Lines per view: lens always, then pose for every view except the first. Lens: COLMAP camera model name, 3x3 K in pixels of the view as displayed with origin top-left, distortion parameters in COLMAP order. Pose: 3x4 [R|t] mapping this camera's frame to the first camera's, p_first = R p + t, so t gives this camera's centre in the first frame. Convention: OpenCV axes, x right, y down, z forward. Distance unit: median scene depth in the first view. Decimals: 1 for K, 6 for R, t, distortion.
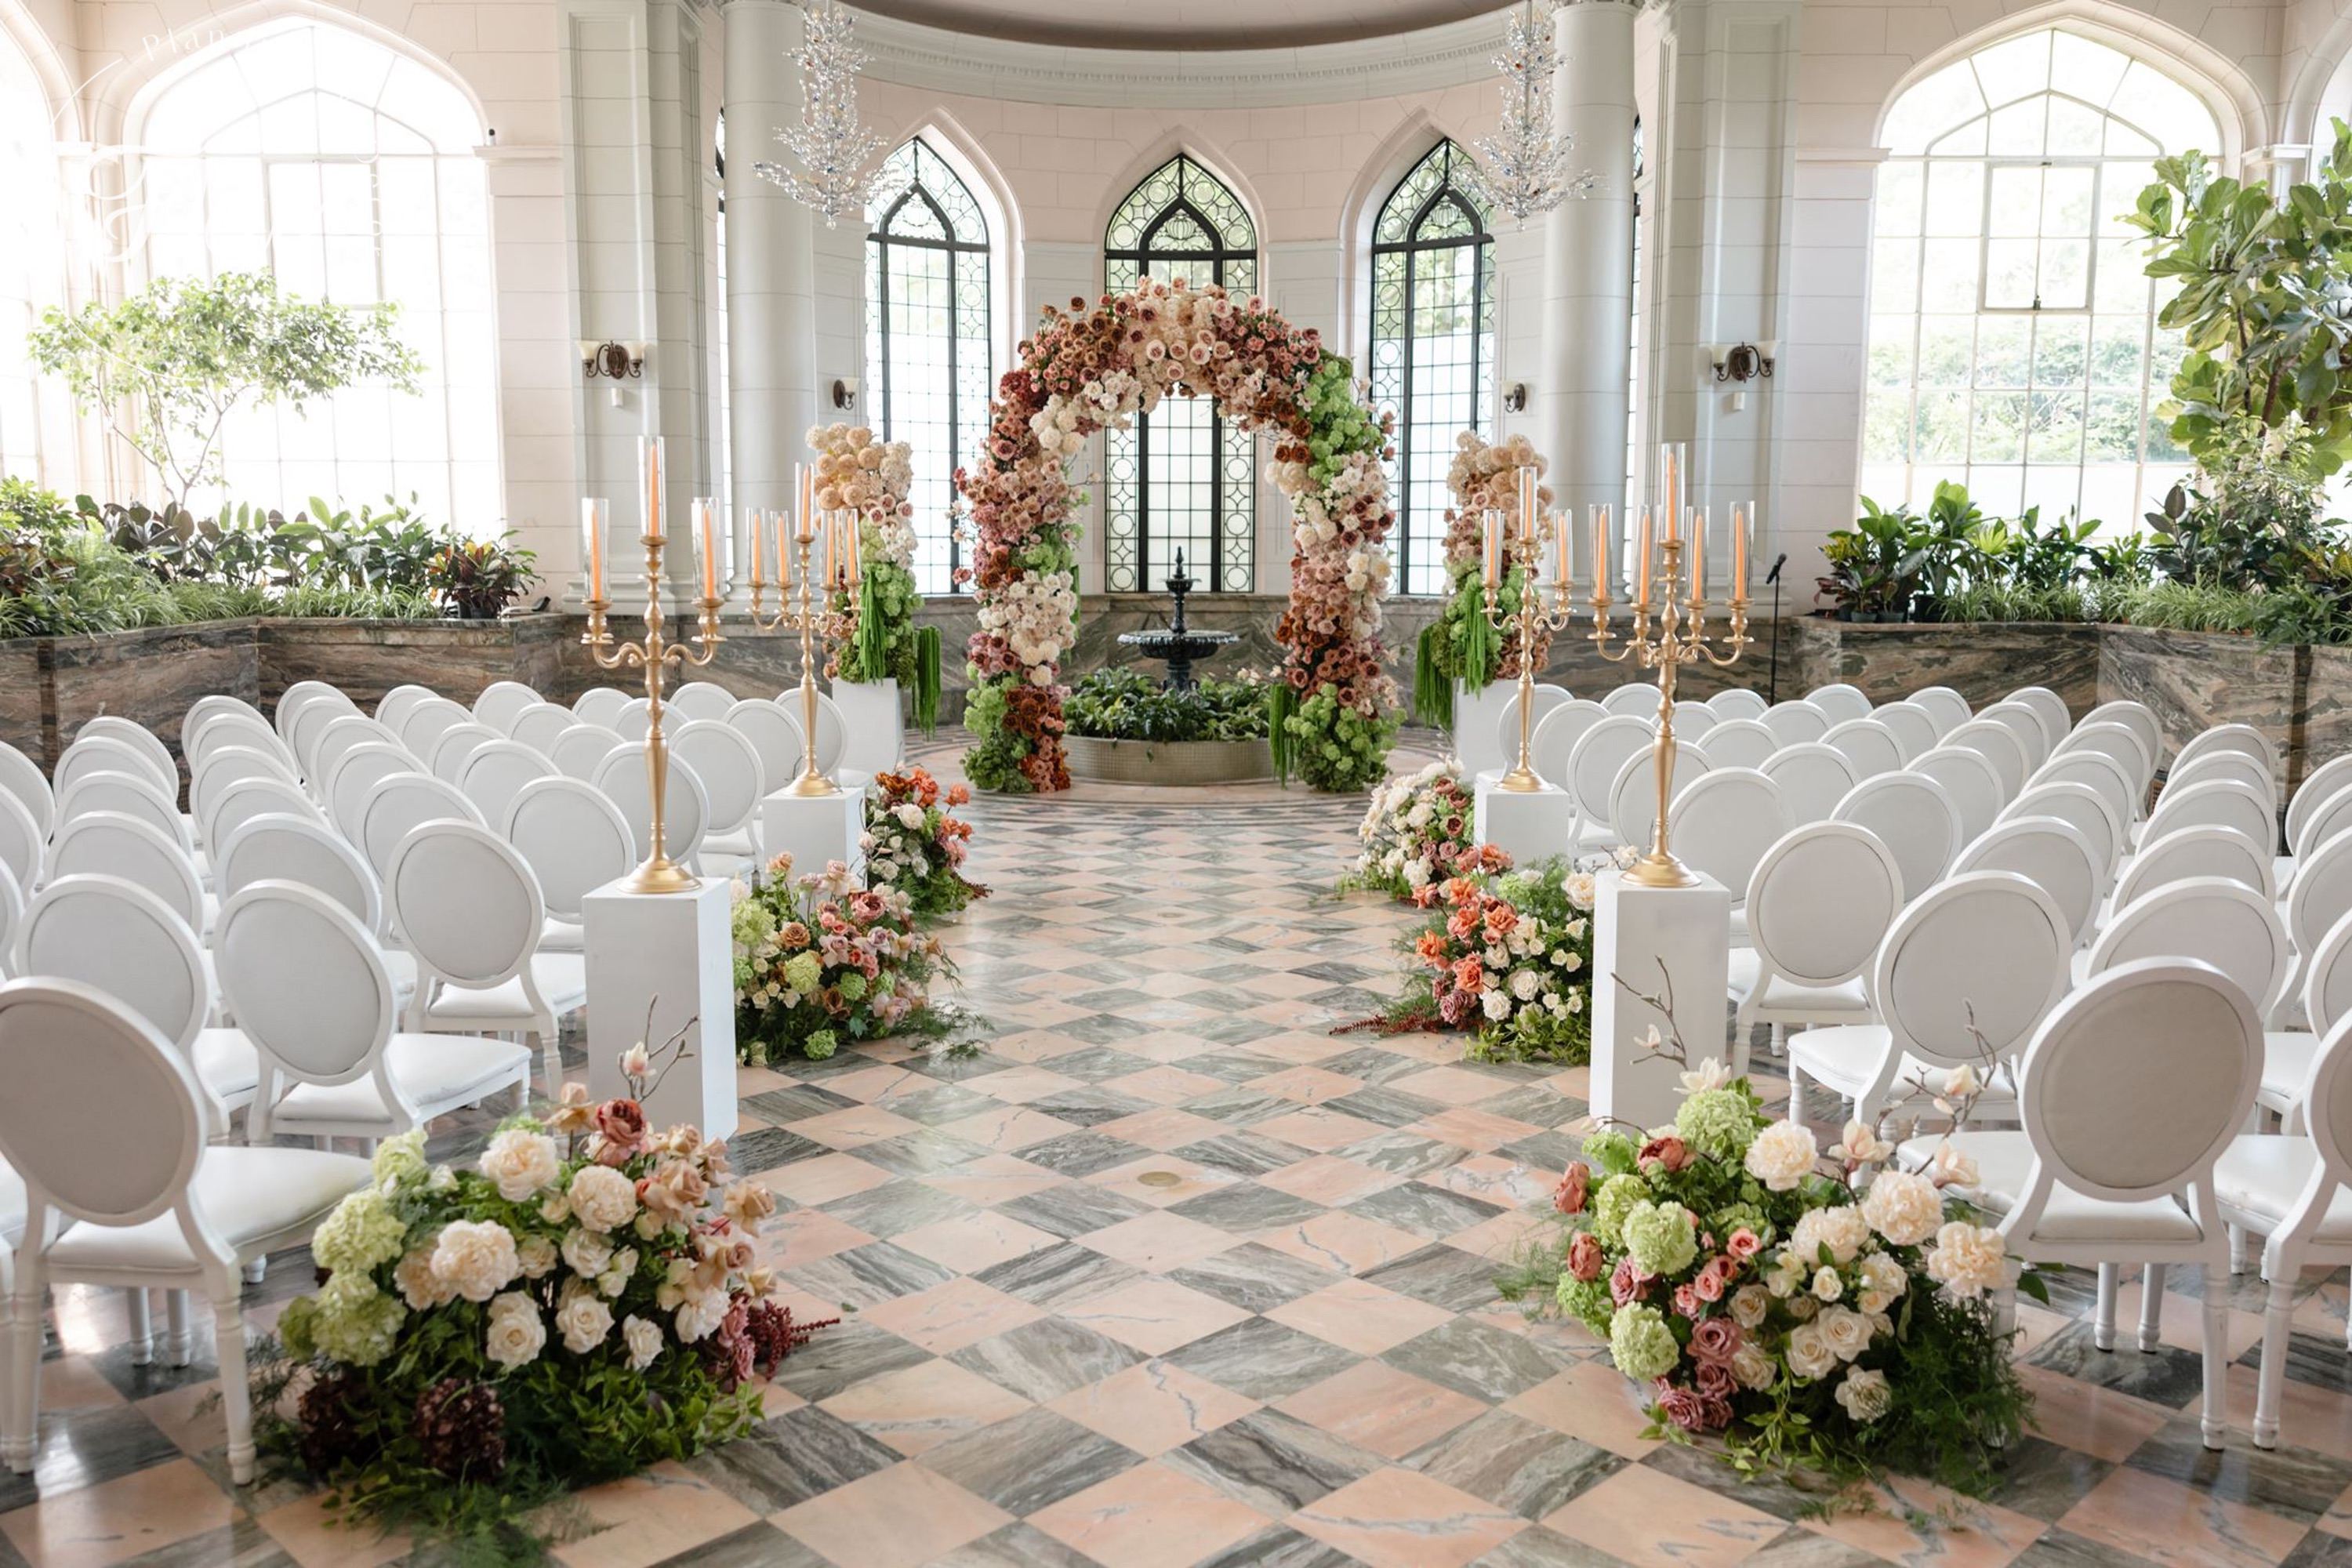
lens RADIAL K [[1918.4, 0, 1173.3], [0, 1918.4, 785.4], [0, 0, 1]] dist [0.009319, 0.005294]
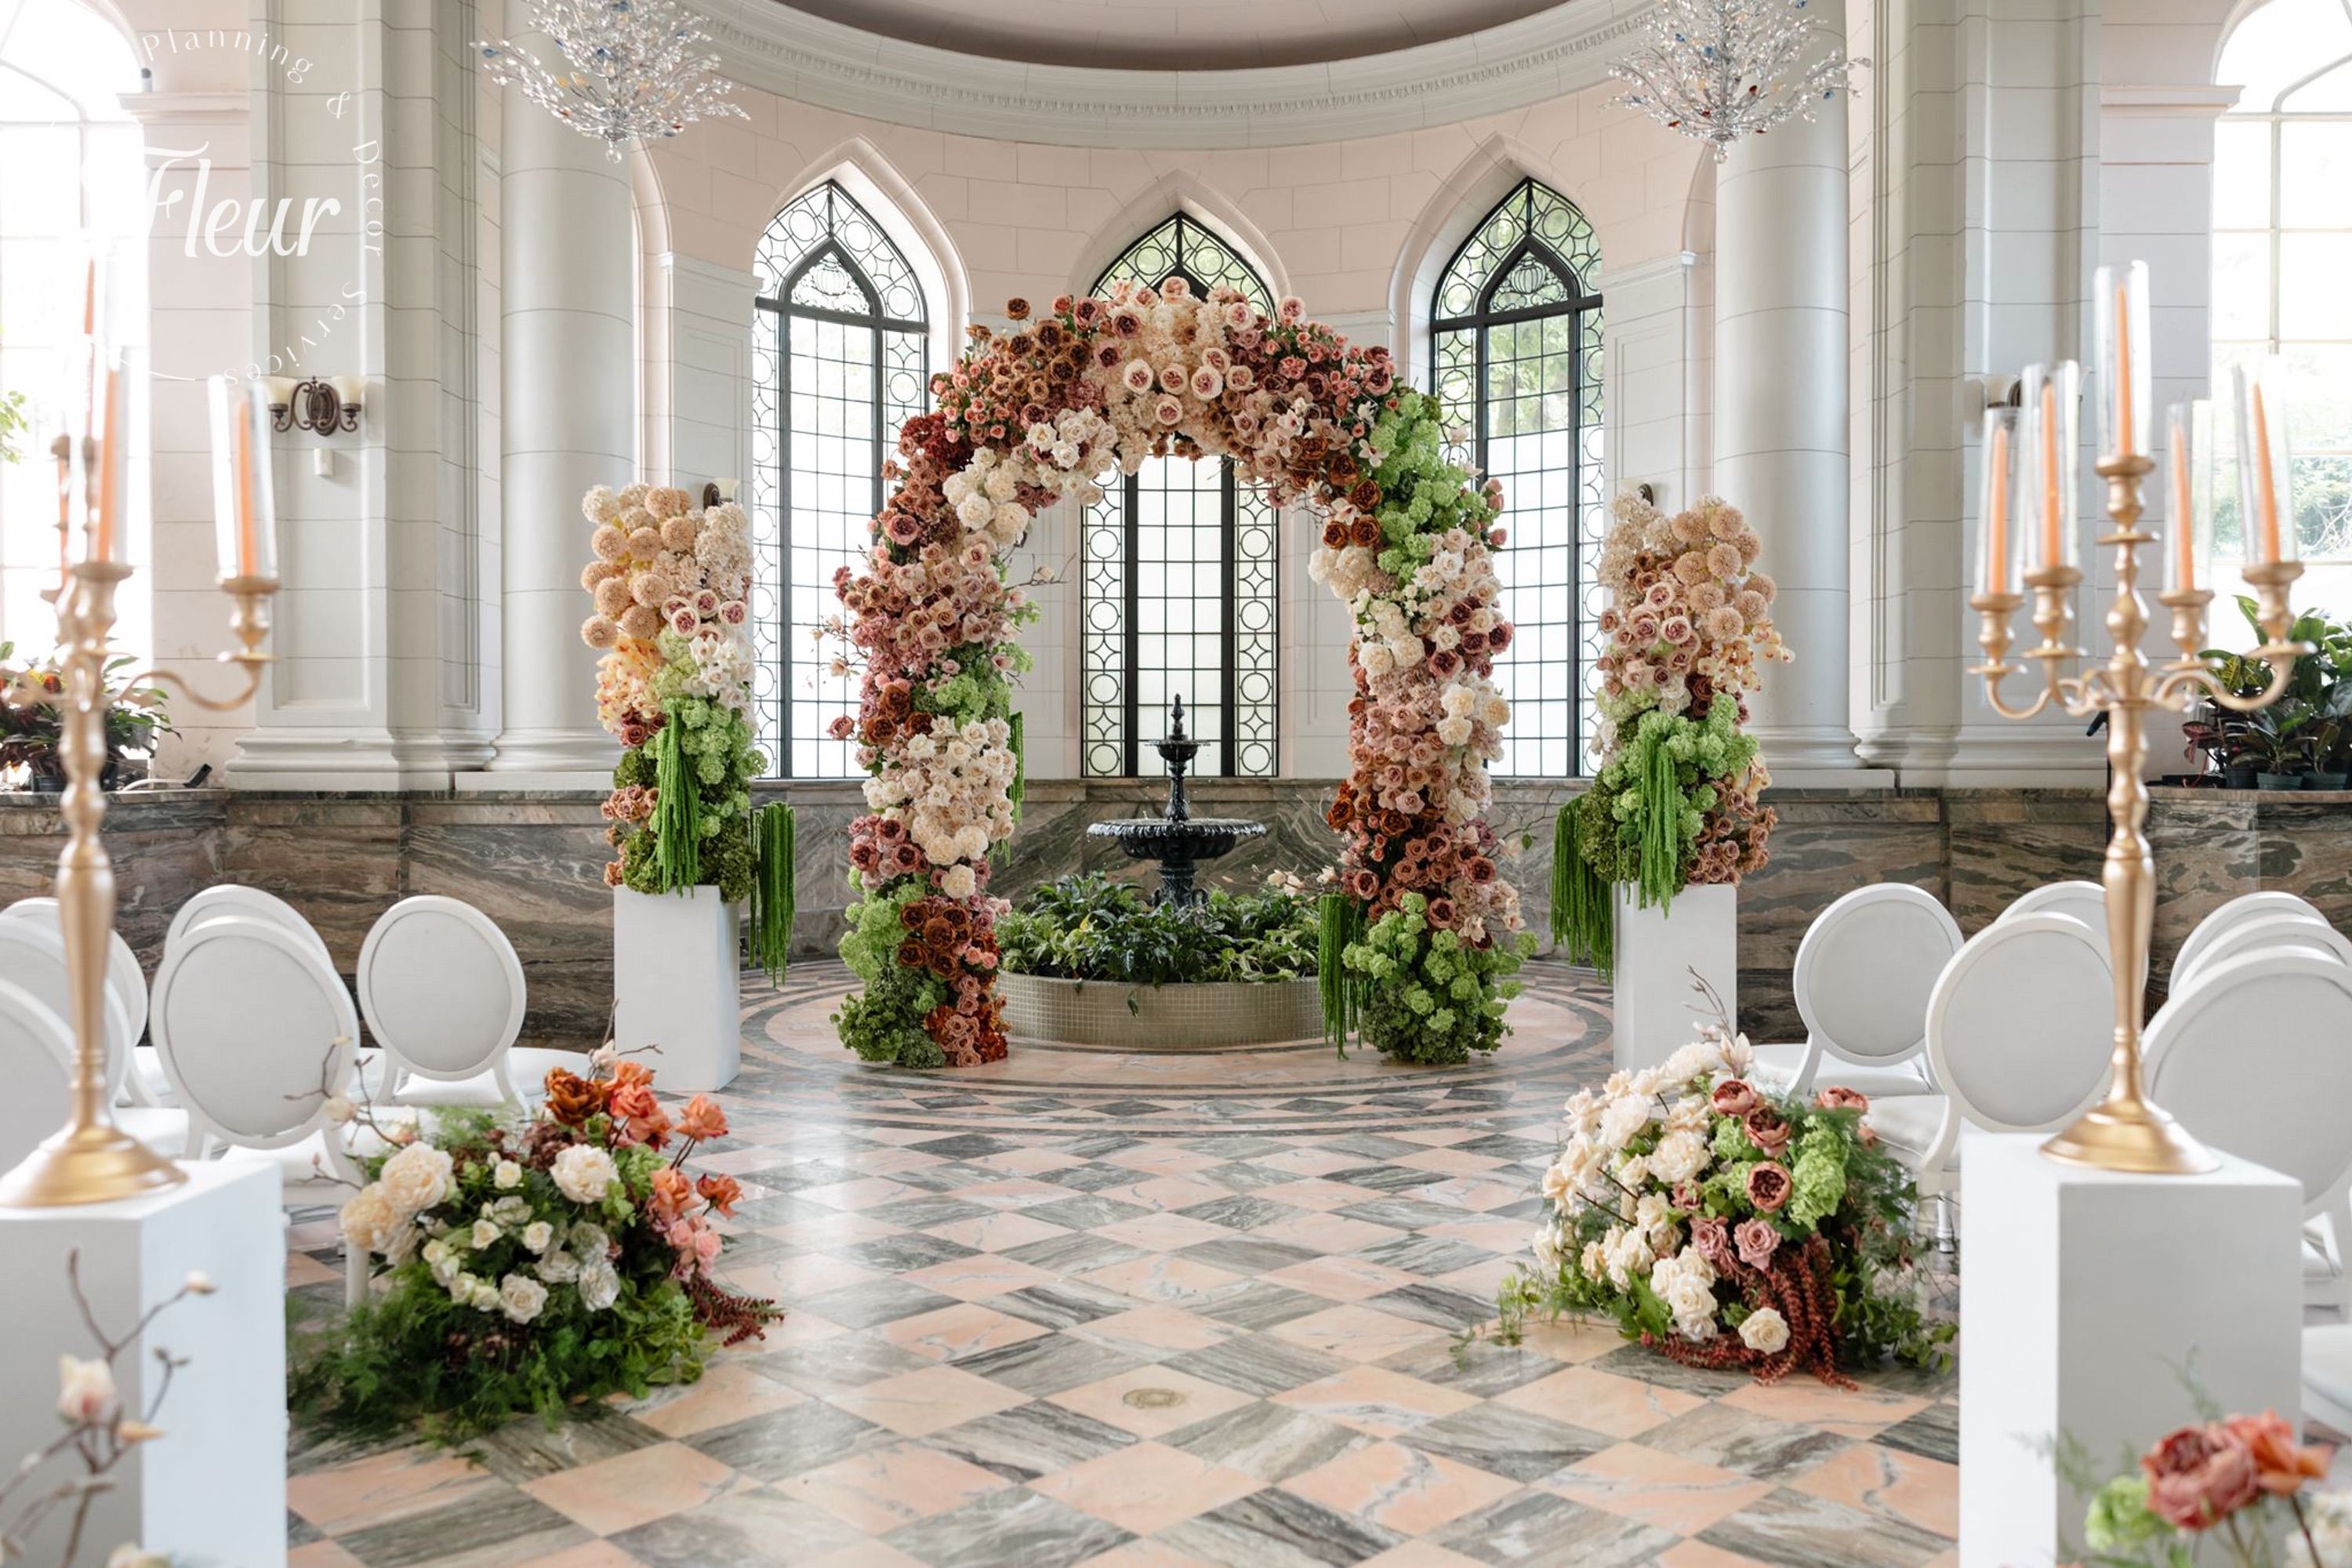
lens RADIAL K [[1896.9, 0, 1176.0], [0, 1896.9, 783.1], [0, 0, 1]] dist [0.003486, 0.009065]
pose [[0.999994, -0.003519, -0.000633, 0.003394], [0.003420, 0.993056, -0.117591, -0.015768], [0.001042, 0.117588, 0.993062, 0.379294]]
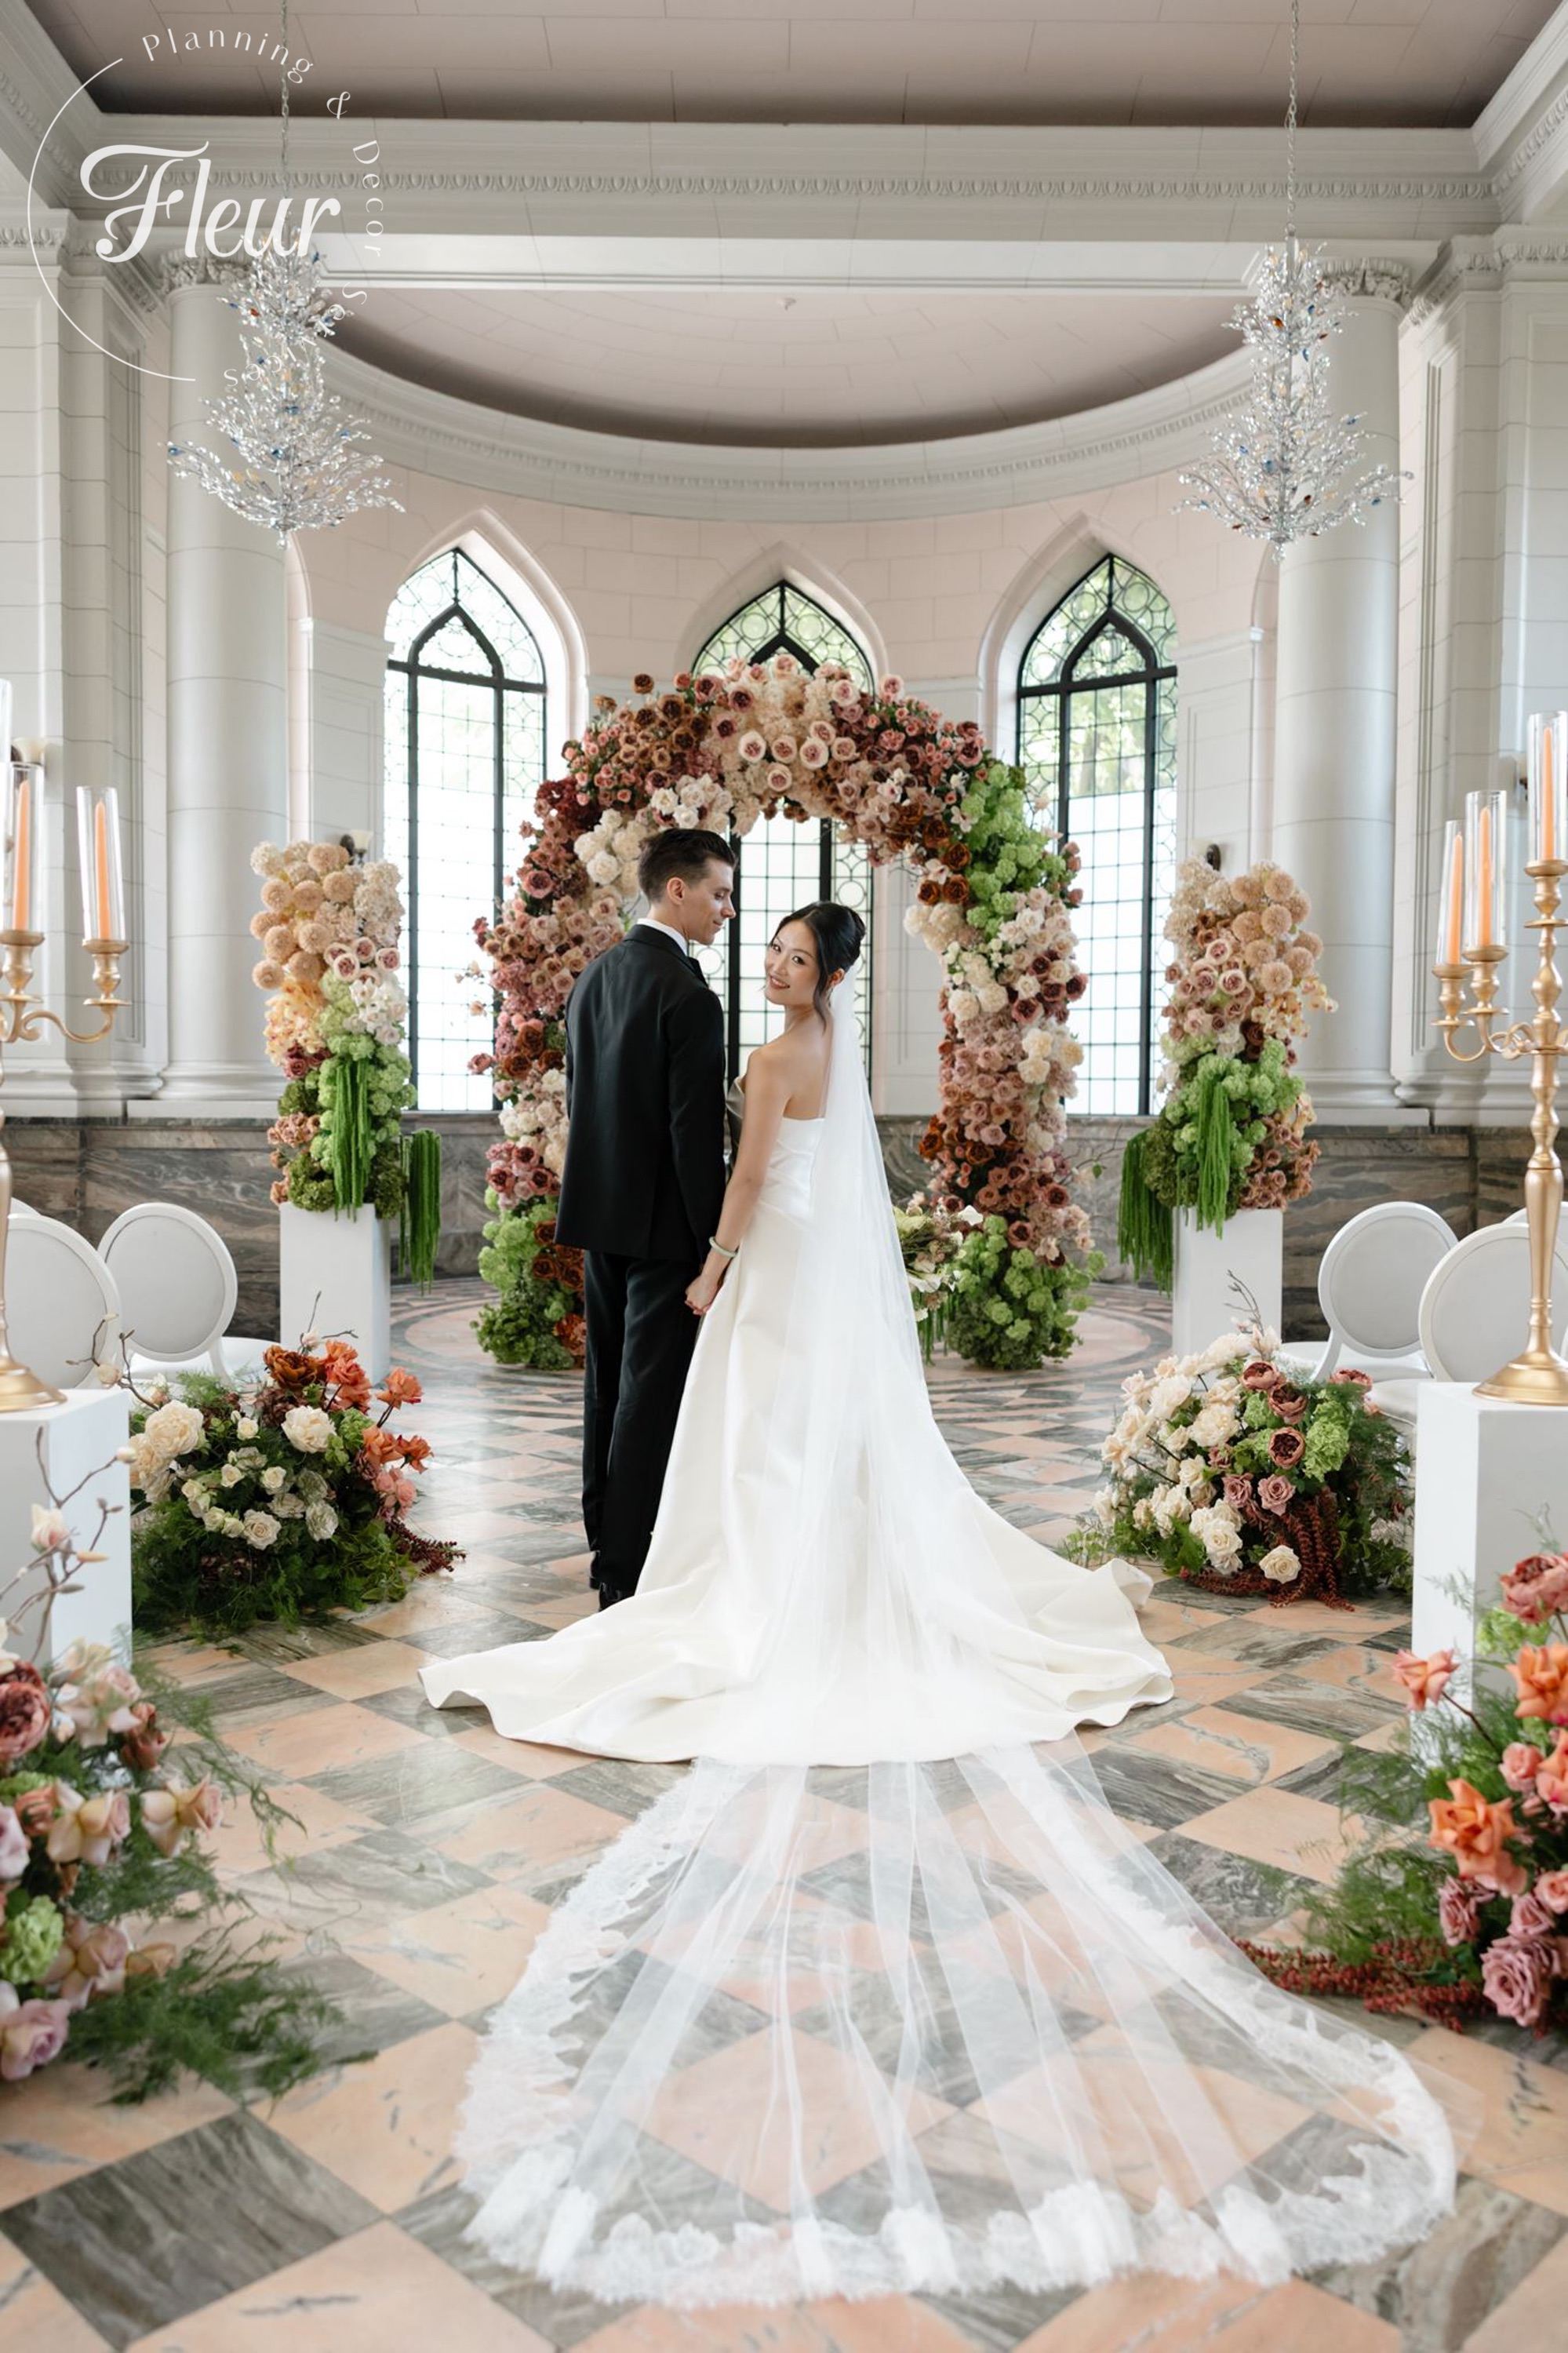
lens RADIAL K [[1862.7, 0, 780.8], [0, 1862.7, 1179.8], [0, 0, 1]] dist [0.004655, 0.003186]
pose [[0.999943, 0.004568, 0.009603, -0.004395], [-0.003716, 0.996204, -0.086970, -0.006398], [-0.009964, 0.086930, 0.996165, 0.321756]]
